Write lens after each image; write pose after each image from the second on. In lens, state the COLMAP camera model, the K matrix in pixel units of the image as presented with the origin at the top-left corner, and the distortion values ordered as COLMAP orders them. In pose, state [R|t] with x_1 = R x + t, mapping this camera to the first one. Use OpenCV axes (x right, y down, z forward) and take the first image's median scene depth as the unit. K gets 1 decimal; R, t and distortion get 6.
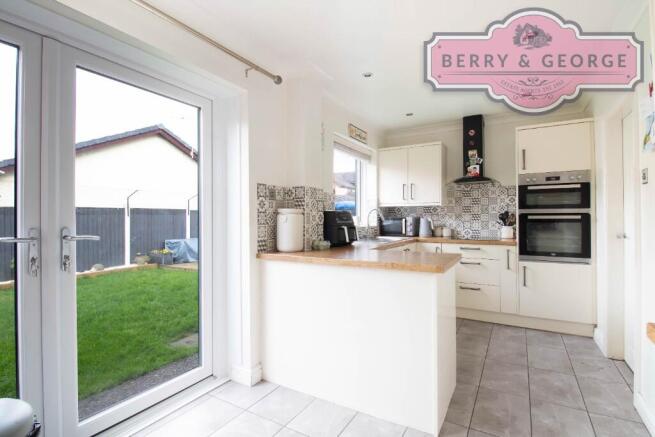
lens RADIAL K [[326.8, 0, 352.8], [0, 326.8, 210.7], [0, 0, 1]] dist [0.031992, 0.000154]
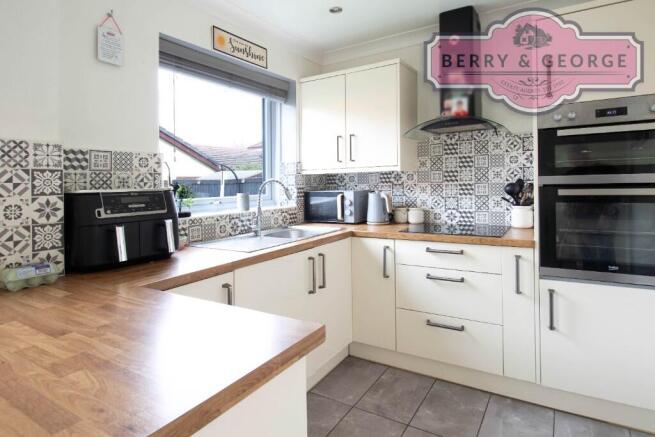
lens RADIAL K [[361.8, 0, 327.8], [0, 361.8, 182.5], [0, 0, 1]] dist [0.023355, -0.001774]
pose [[0.994044, -0.016991, -0.107644, 0.212853], [0.019292, 0.999606, 0.020372, -0.010874], [0.107255, -0.022328, 0.993981, 0.359911]]
